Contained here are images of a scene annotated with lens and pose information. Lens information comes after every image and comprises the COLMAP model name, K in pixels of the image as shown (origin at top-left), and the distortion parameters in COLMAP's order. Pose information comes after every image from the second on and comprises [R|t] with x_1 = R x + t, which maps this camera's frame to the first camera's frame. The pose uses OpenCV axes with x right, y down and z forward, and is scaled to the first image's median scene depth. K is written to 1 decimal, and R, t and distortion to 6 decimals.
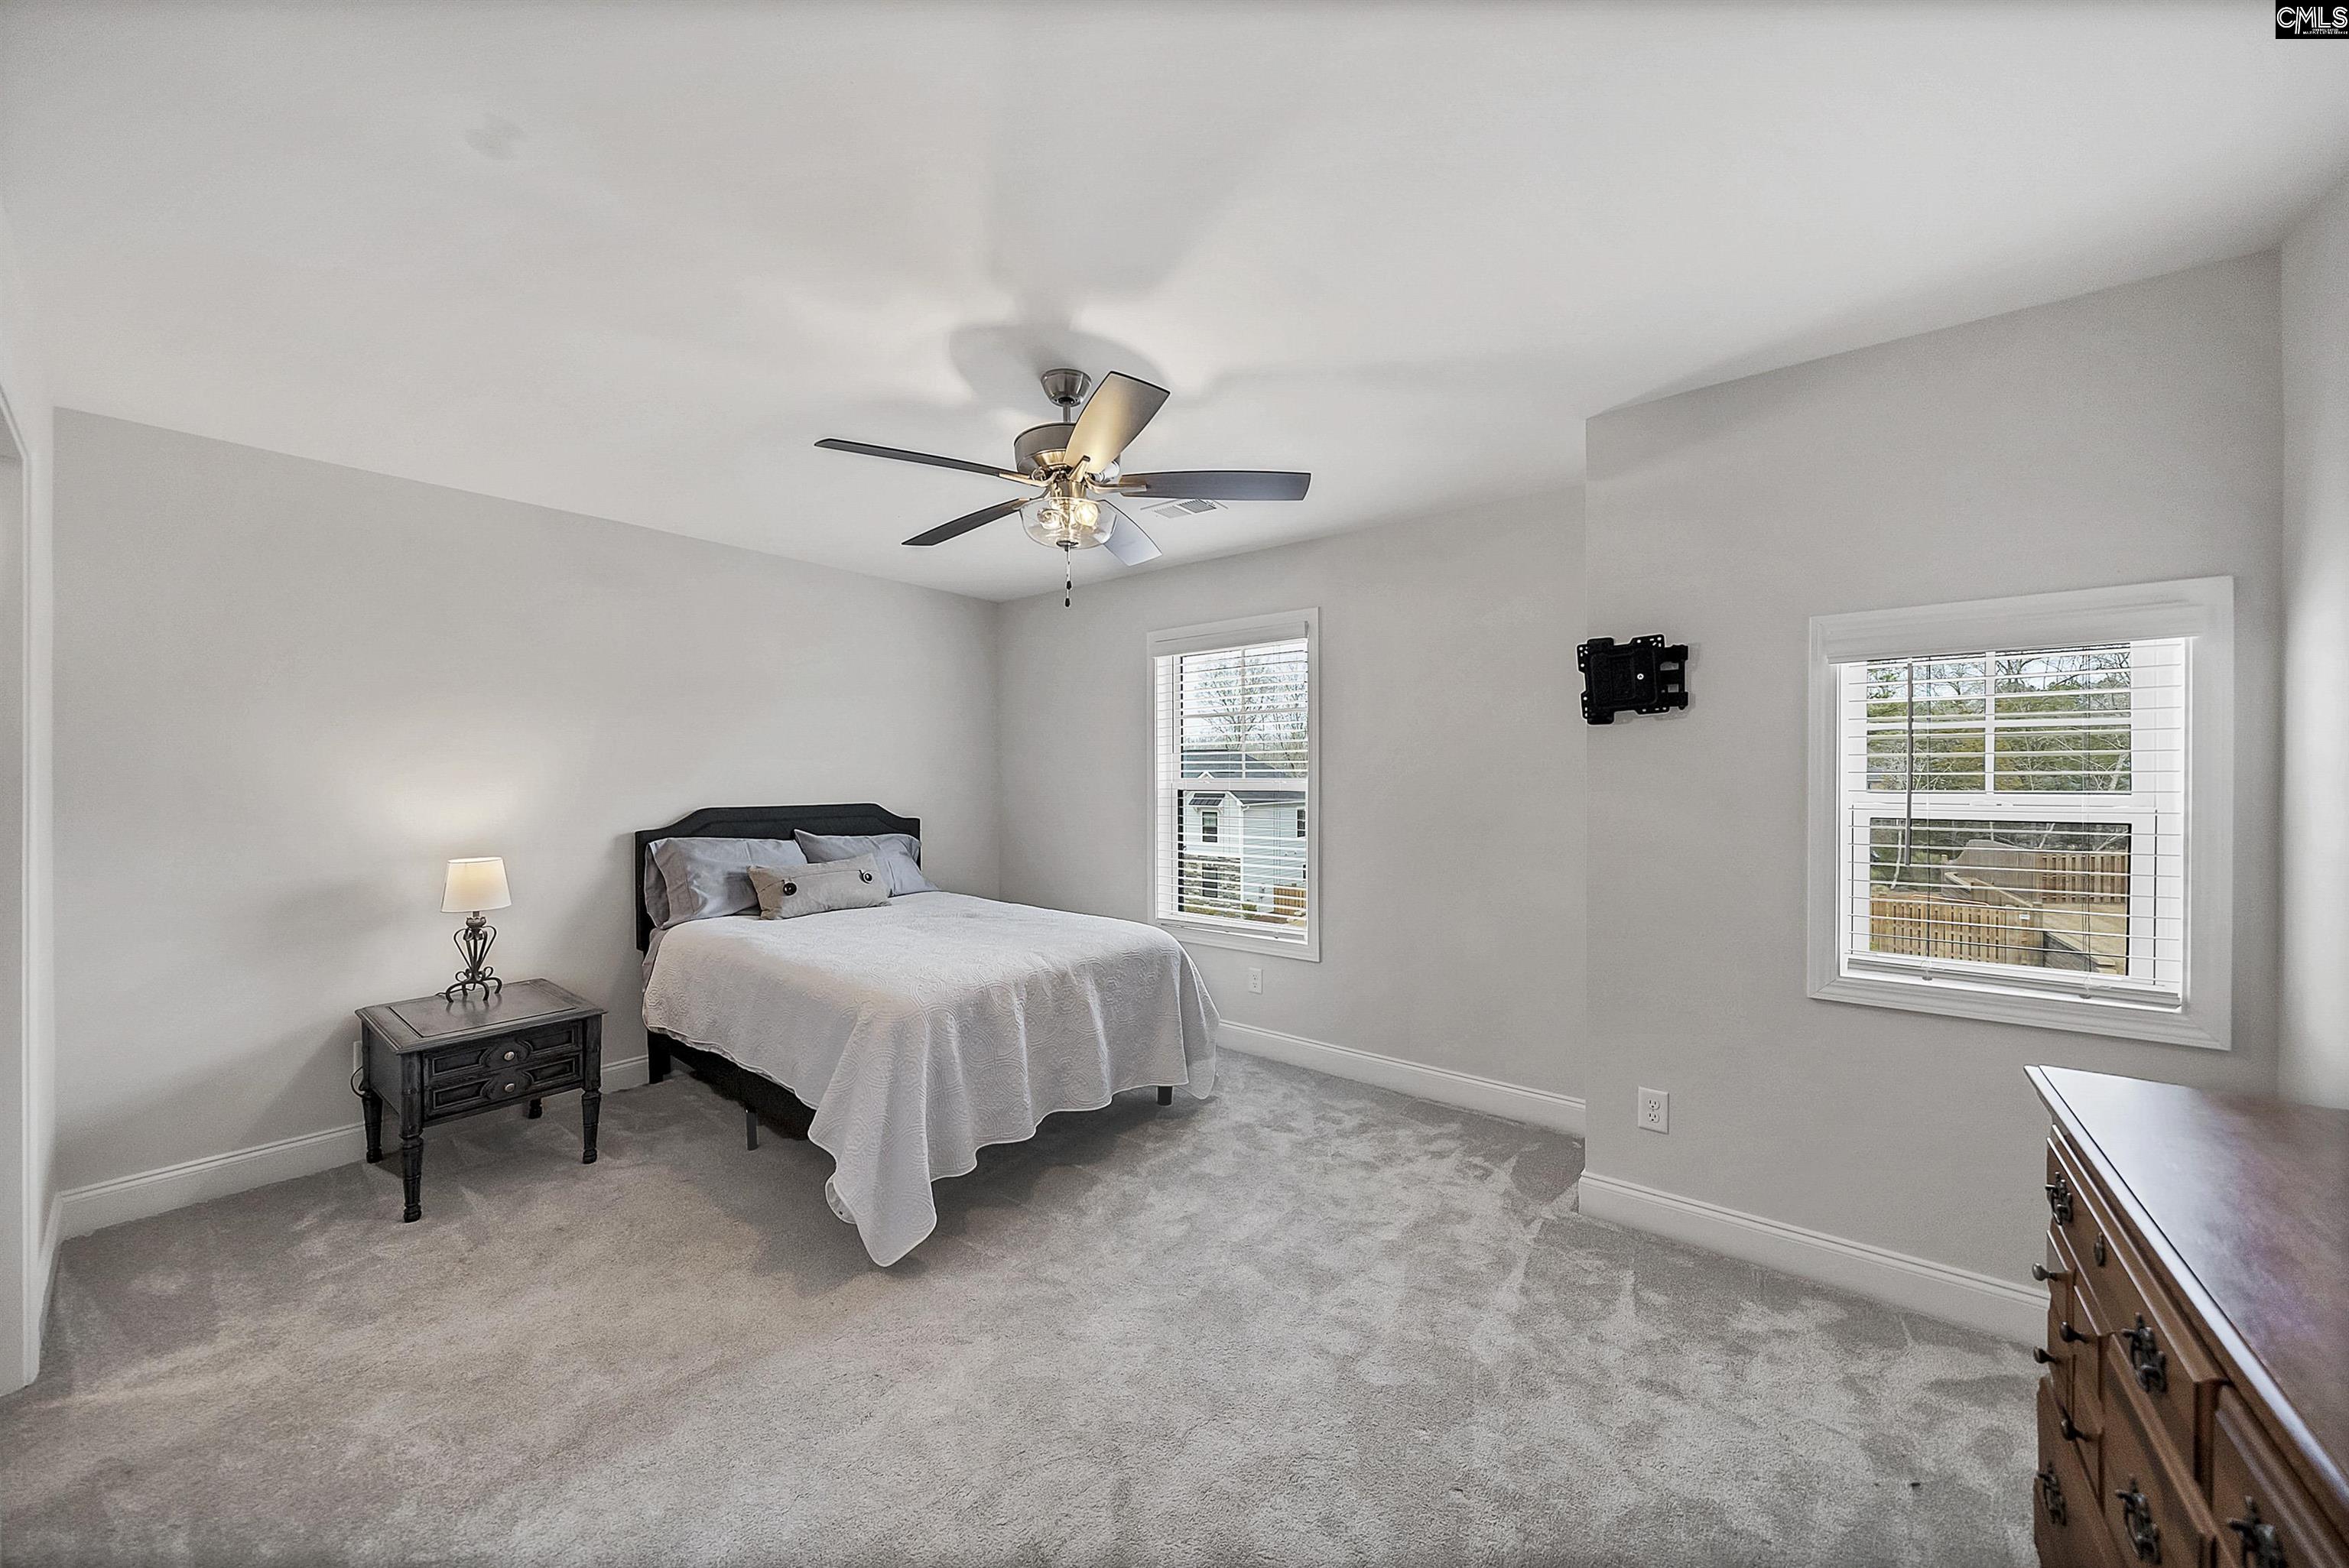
lens RADIAL K [[832.1, 0, 1171.9], [0, 832.1, 776.4], [0, 0, 1]] dist [-0.007059, 0.000358]
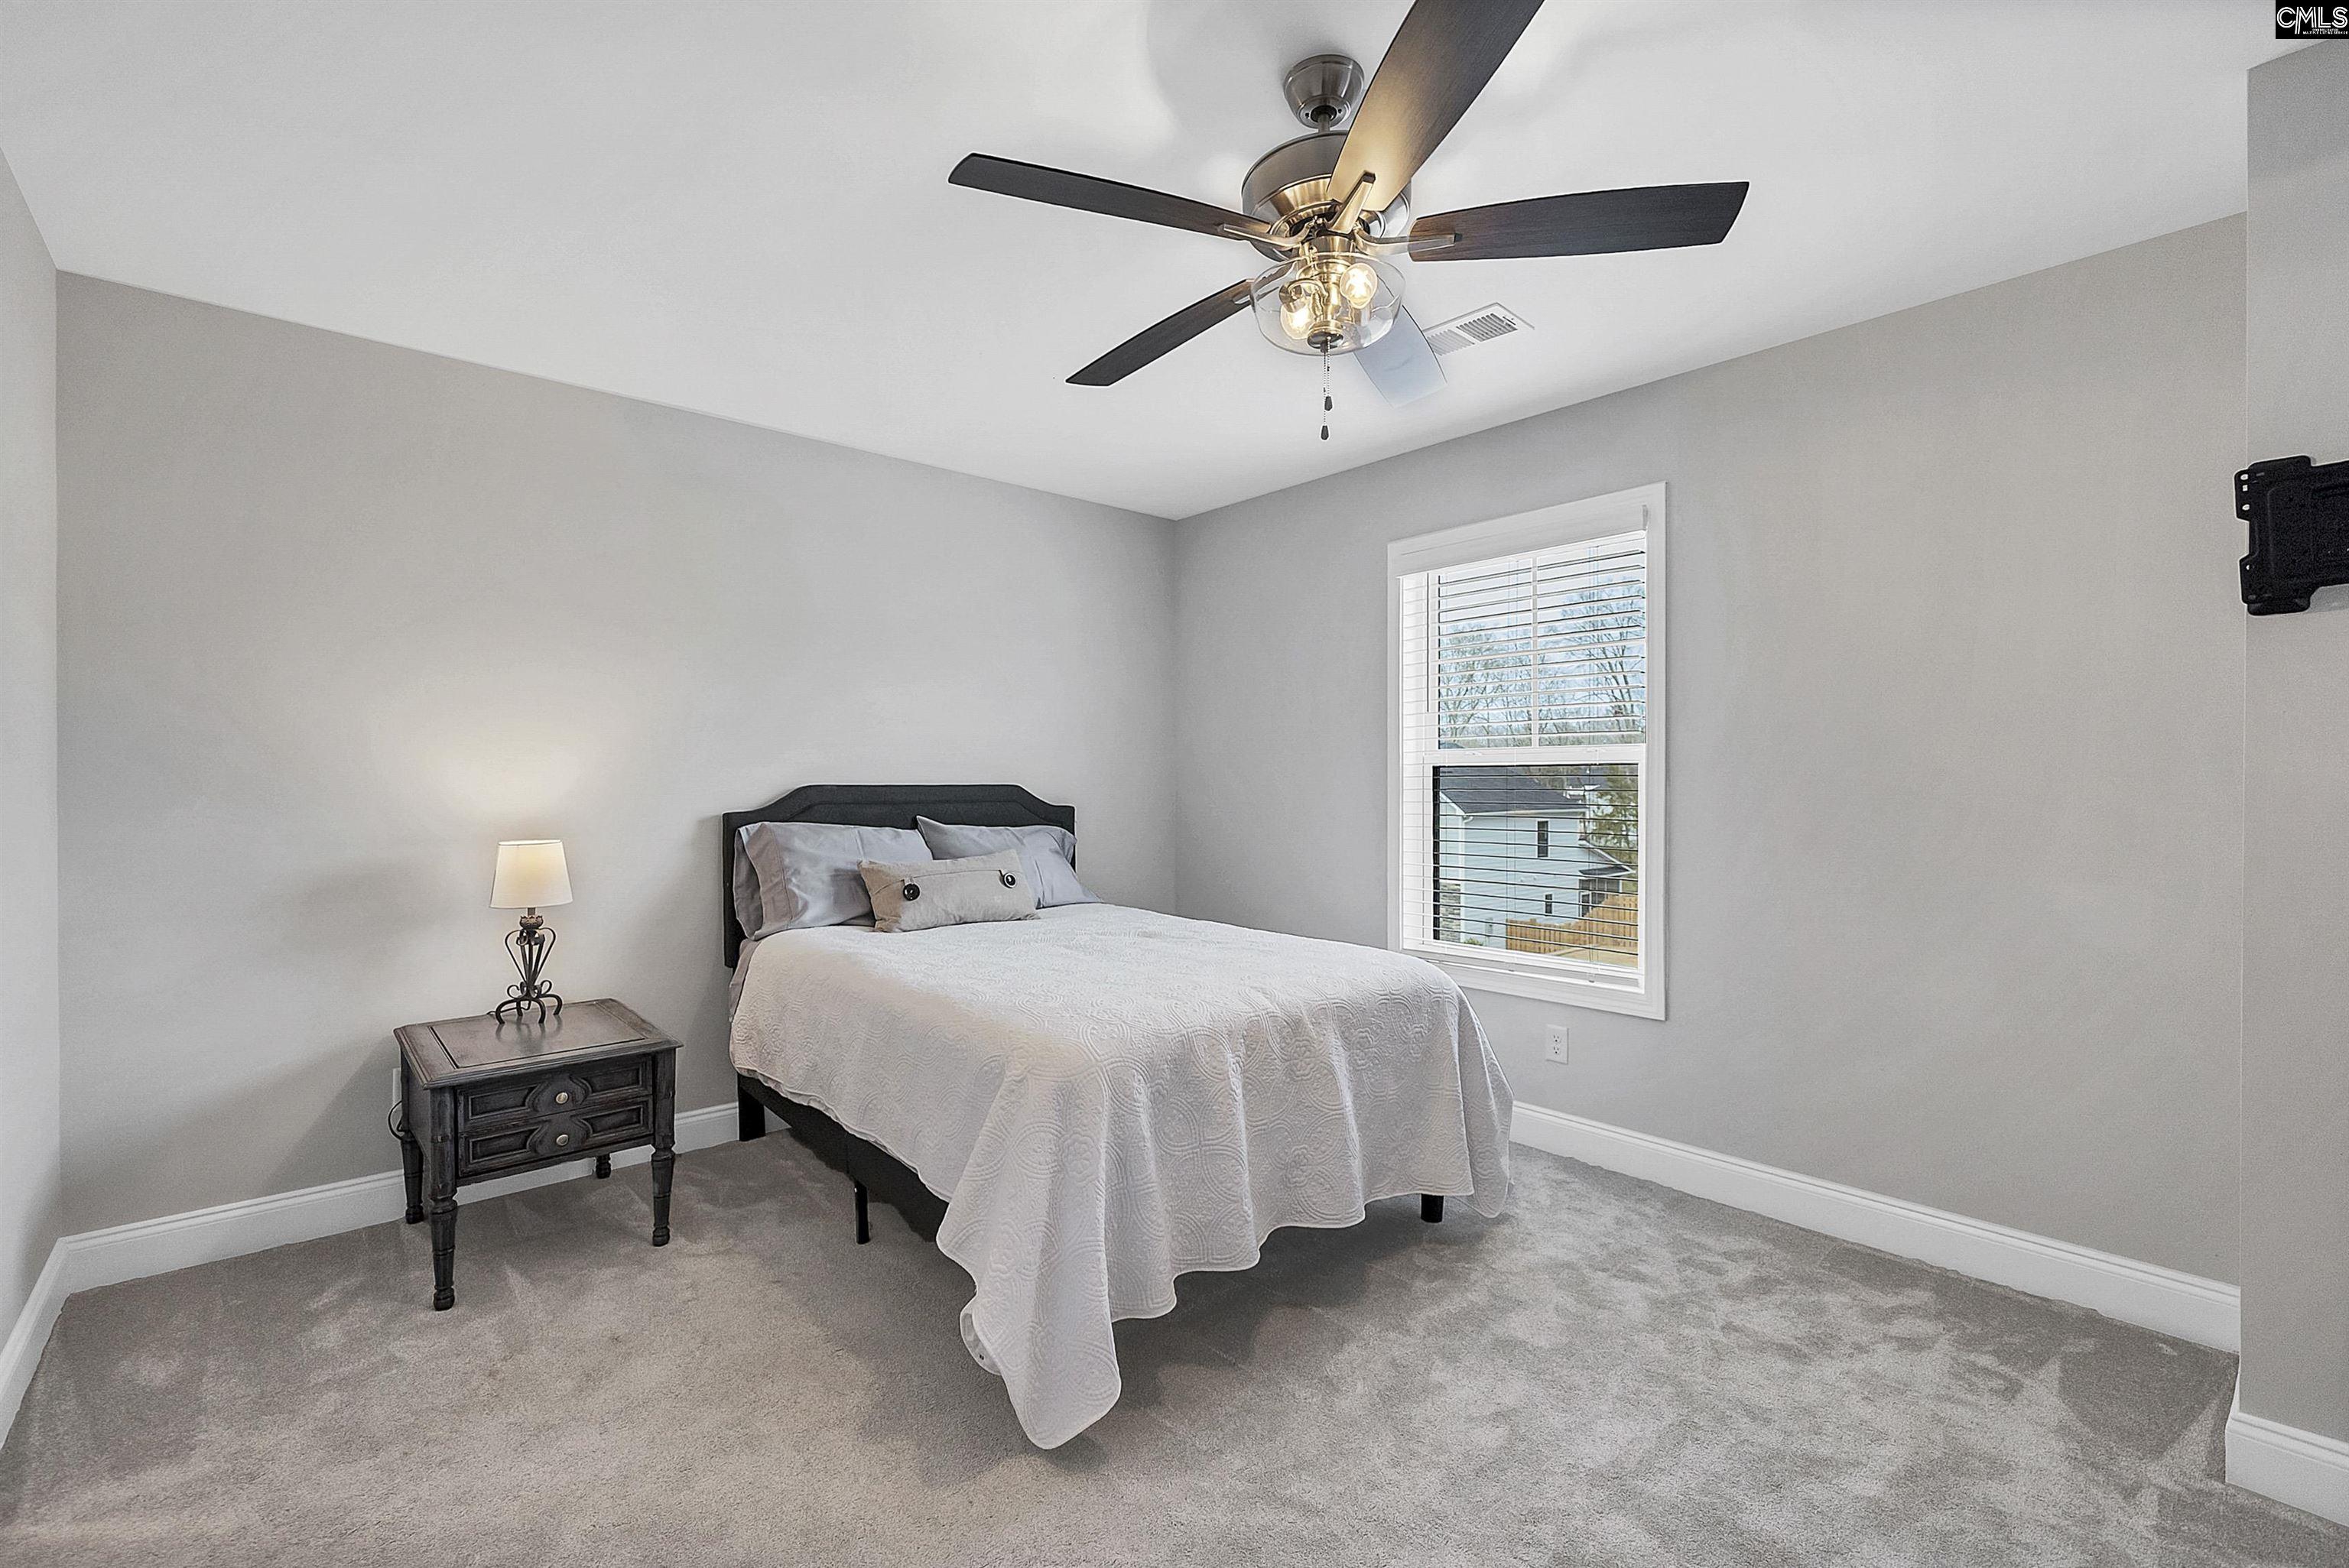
lens RADIAL K [[1018.2, 0, 1170.9], [0, 1018.2, 790.1], [0, 0, 1]] dist [-0.002673, 0.000504]
pose [[0.983693, 0.002527, -0.179841, -0.088268], [-0.001588, 0.999984, 0.005366, 0.051197], [0.179851, -0.004993, 0.983681, 0.189790]]
